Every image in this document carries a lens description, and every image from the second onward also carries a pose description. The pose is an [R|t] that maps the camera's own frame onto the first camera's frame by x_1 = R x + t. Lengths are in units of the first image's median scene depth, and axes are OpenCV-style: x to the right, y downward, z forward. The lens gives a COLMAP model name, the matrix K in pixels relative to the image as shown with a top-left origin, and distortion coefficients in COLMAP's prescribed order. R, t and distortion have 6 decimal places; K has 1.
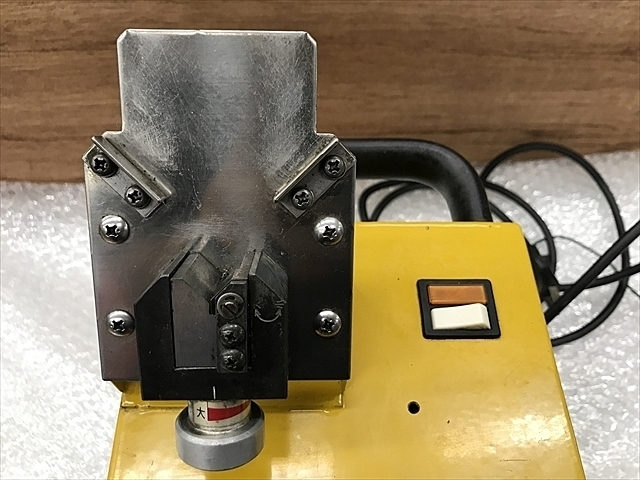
lens RADIAL K [[546.2, 0, 320.5], [0, 546.2, 240.4], [0, 0, 1]] dist [0.000141, -0.022233]
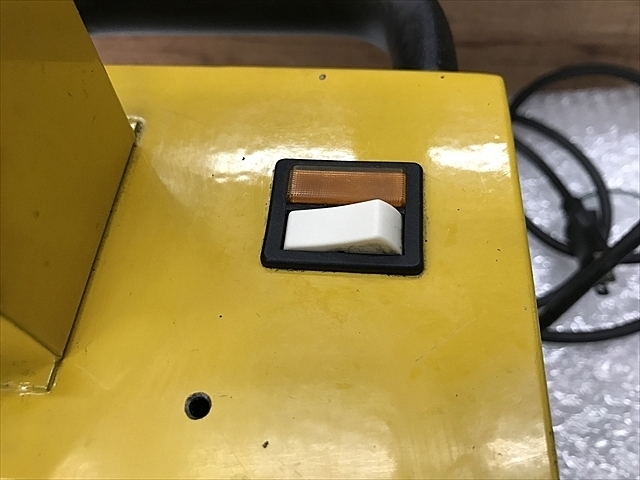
lens RADIAL K [[546.2, 0, 320.5], [0, 546.2, 239.4], [0, 0, 1]] dist [0.000141, -0.022233]
pose [[0.991862, 0.043751, -0.119564, 0.147763], [-0.043465, 0.999042, 0.005001, 0.074371], [0.119669, 0.000236, 0.992814, 0.259401]]
